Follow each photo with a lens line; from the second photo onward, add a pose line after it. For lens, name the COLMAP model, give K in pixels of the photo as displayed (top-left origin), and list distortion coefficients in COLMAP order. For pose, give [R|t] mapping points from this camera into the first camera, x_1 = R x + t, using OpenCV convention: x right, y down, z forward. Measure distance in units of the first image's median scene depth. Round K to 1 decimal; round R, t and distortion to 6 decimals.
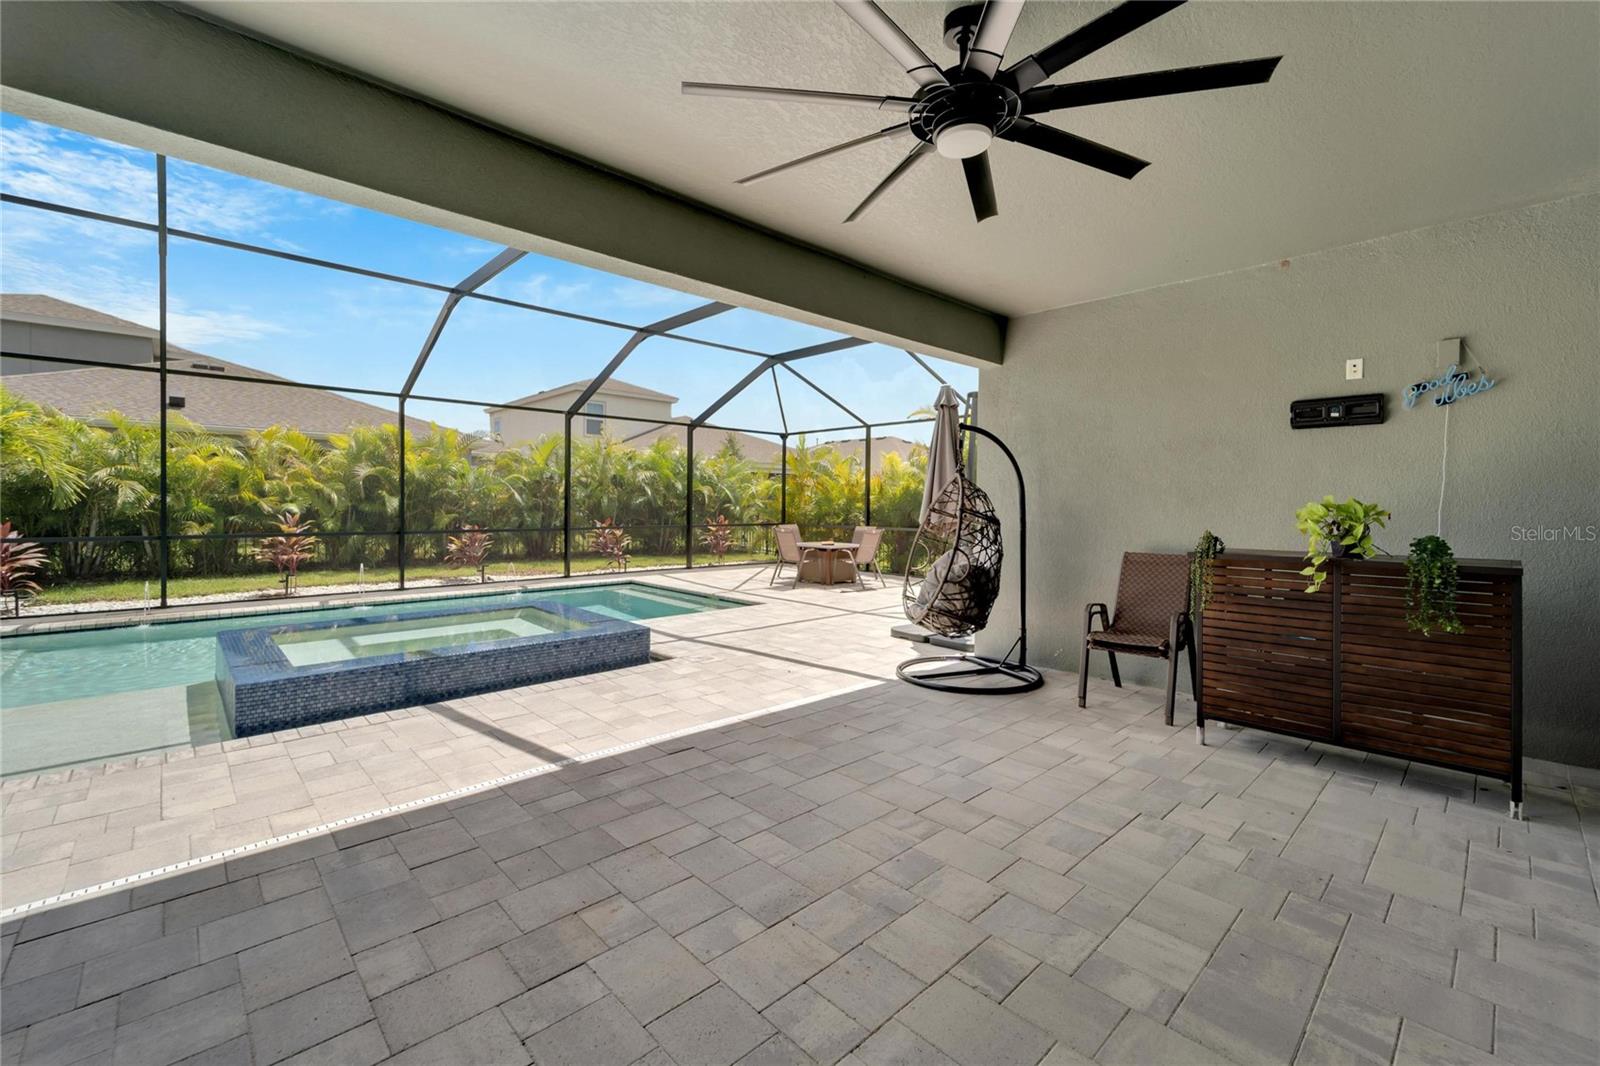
lens RADIAL K [[669.8, 0, 794.3], [0, 669.8, 506.0], [0, 0, 1]] dist [0.001786, 0.000132]
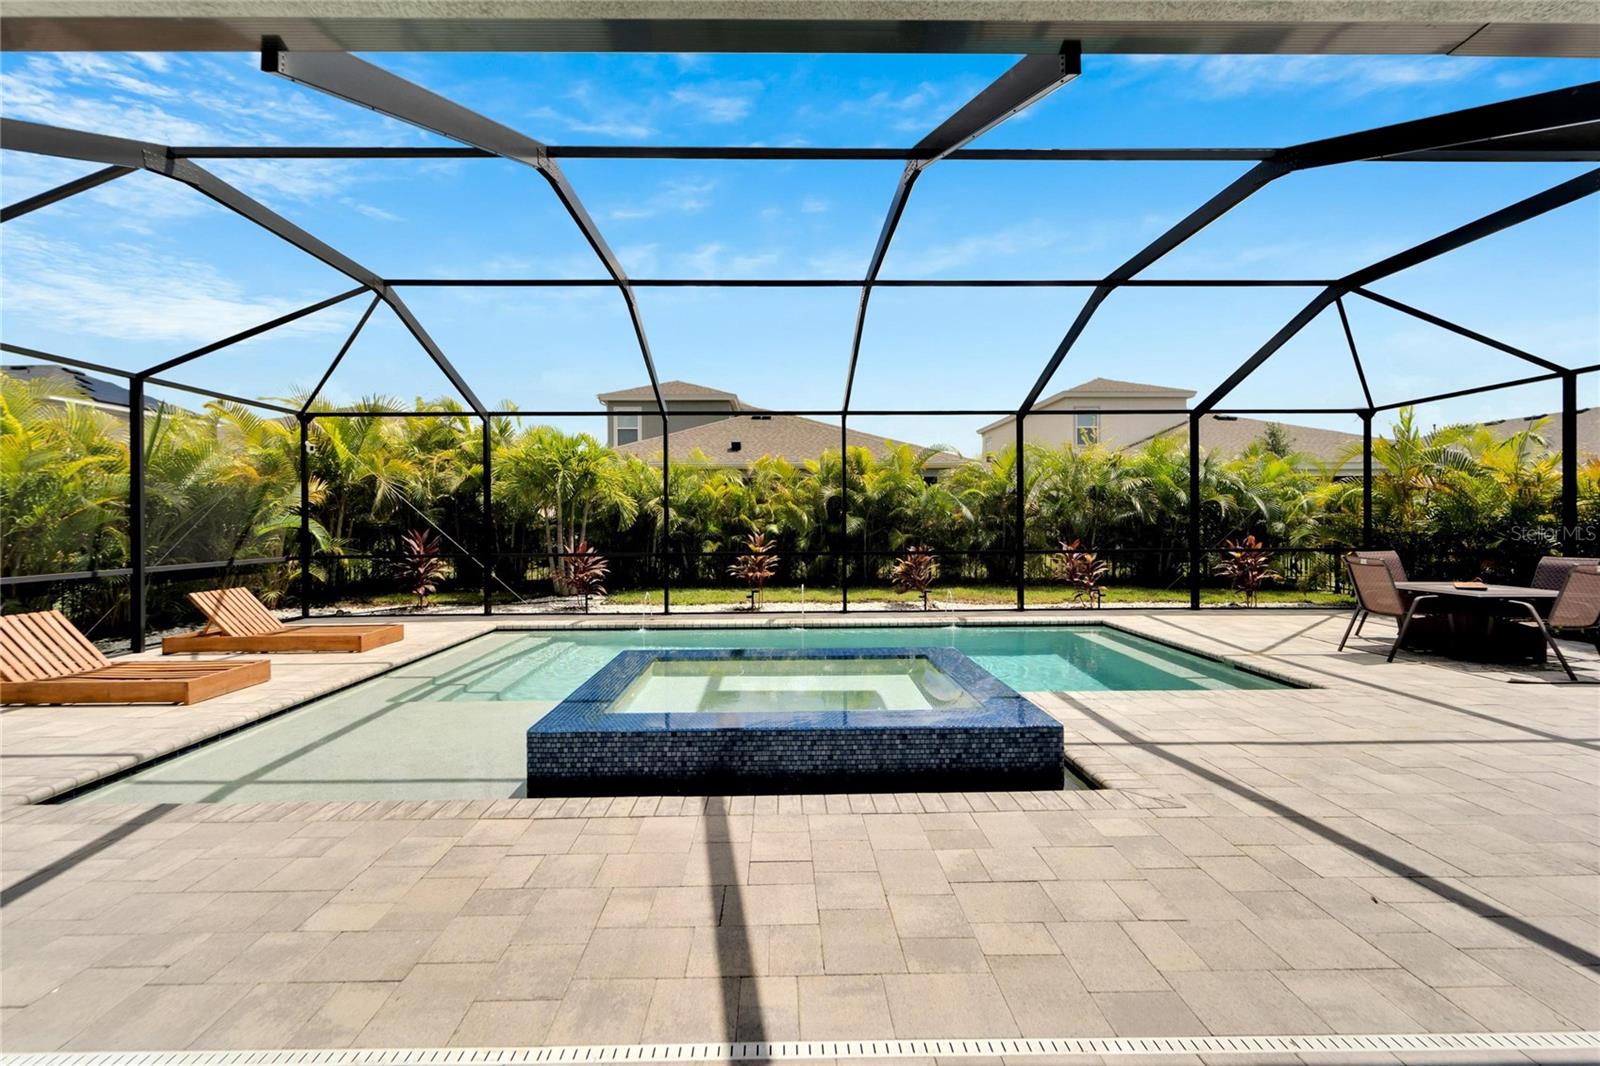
lens RADIAL K [[664.7, 0, 786.8], [0, 664.7, 519.7], [0, 0, 1]] dist [0.002563, -0.000065]
pose [[0.739878, -0.014513, -0.672584, 0.002851], [0.009028, 0.999891, -0.011644, 0.001324], [0.672680, 0.002543, 0.739929, 0.240515]]
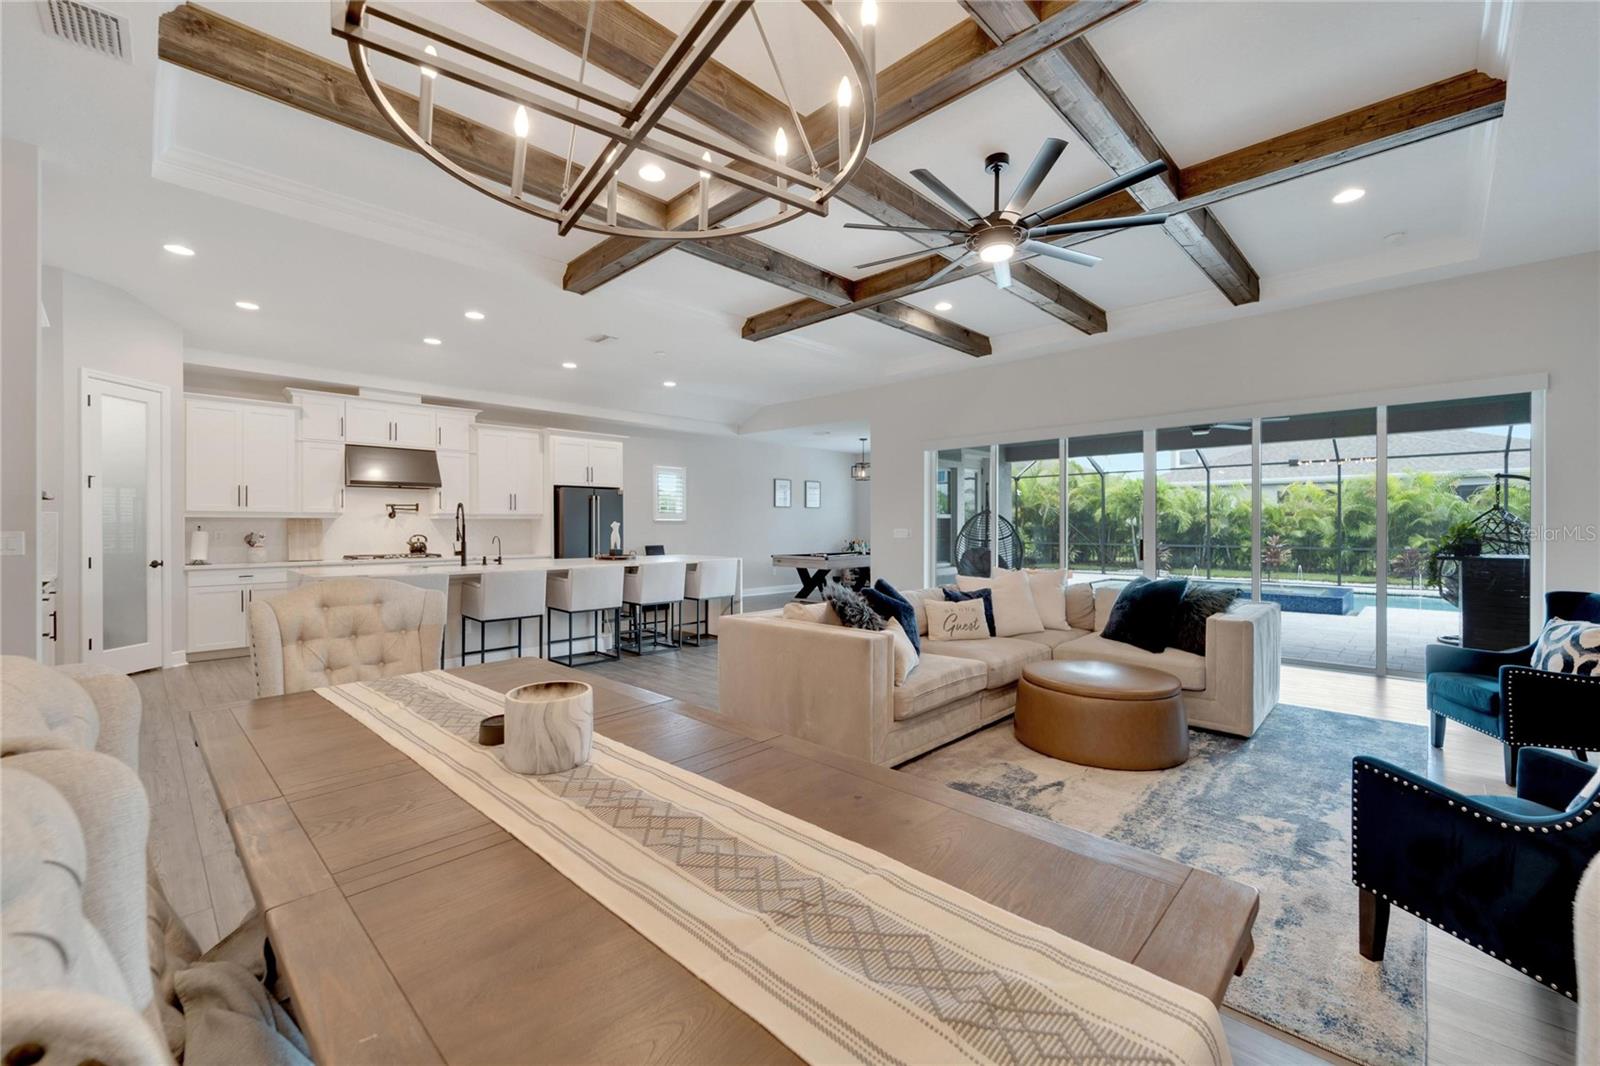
lens RADIAL K [[644.6, 0, 792.3], [0, 644.6, 530.8], [0, 0, 1]] dist [0.000928, -0.000091]
pose [[0.040209, -0.003035, -0.999187, 0.894479], [-0.003000, 0.999991, -0.003158, 0.007820], [0.999187, 0.003124, 0.040200, -0.337132]]
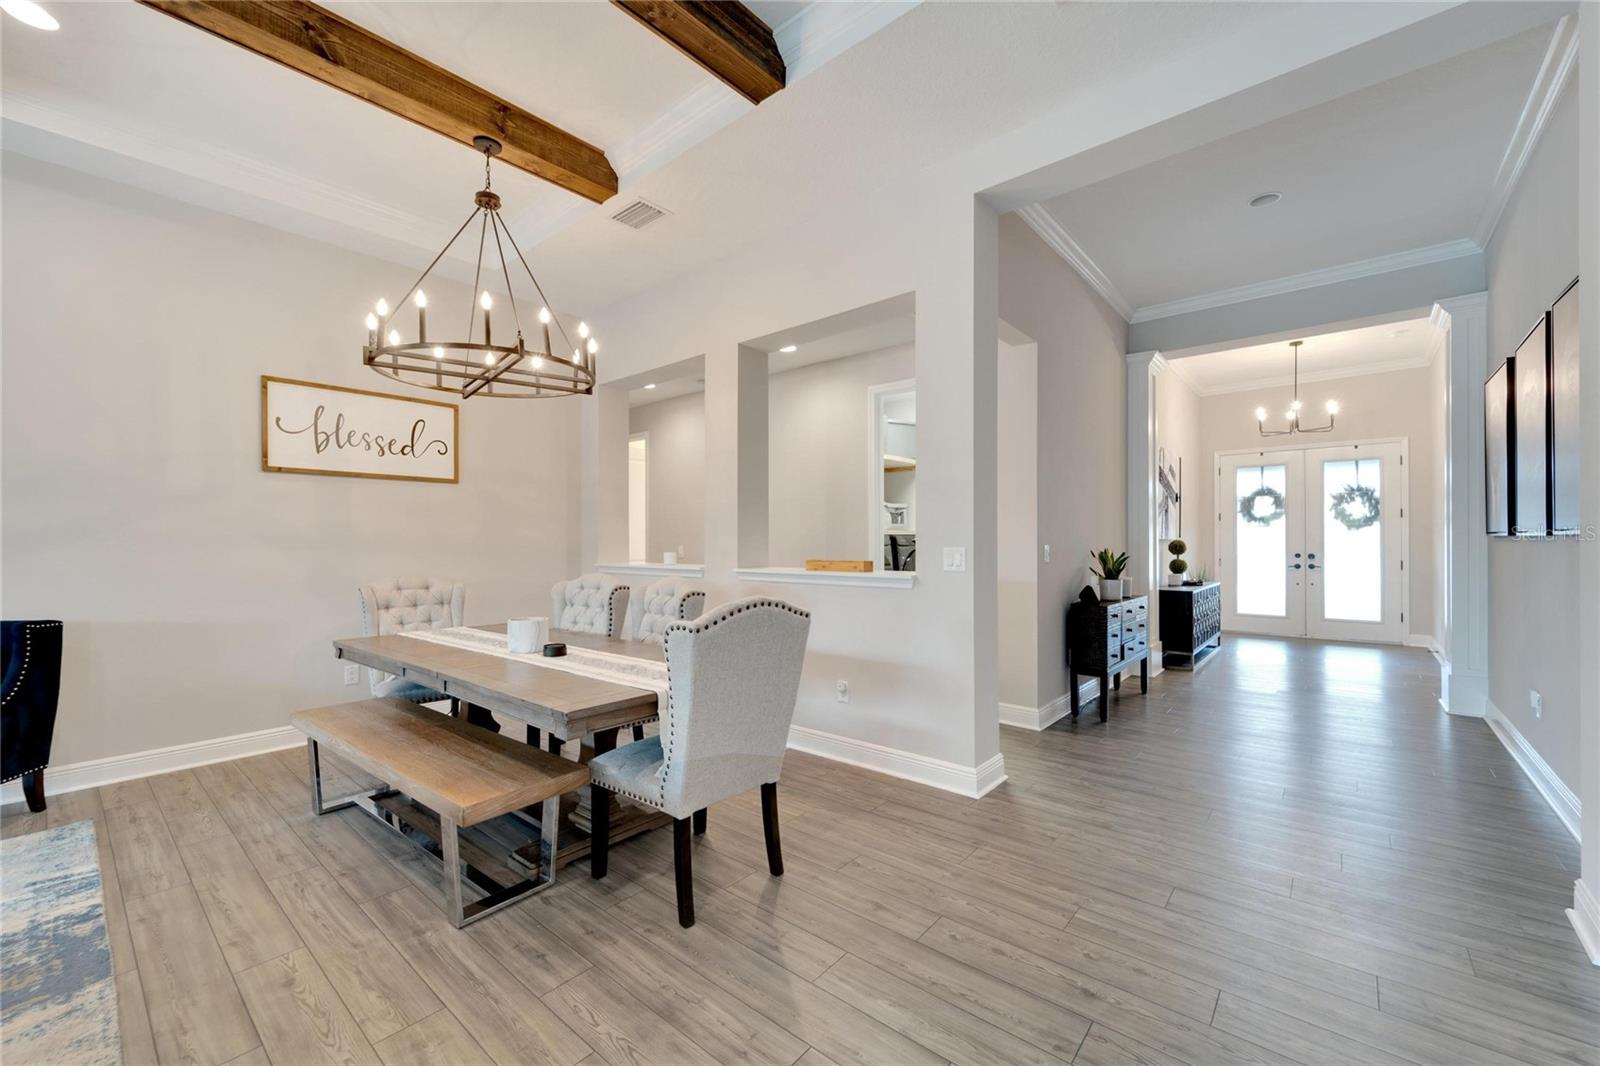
lens RADIAL K [[641.6, 0, 791.4], [0, 641.6, 540.4], [0, 0, 1]] dist [-0.000825, -0.000604]
pose [[-0.104065, -0.008702, 0.994532, 0.398364], [0.008068, 0.999921, 0.009593, 0.002332], [-0.994538, 0.009022, -0.103987, -0.490398]]
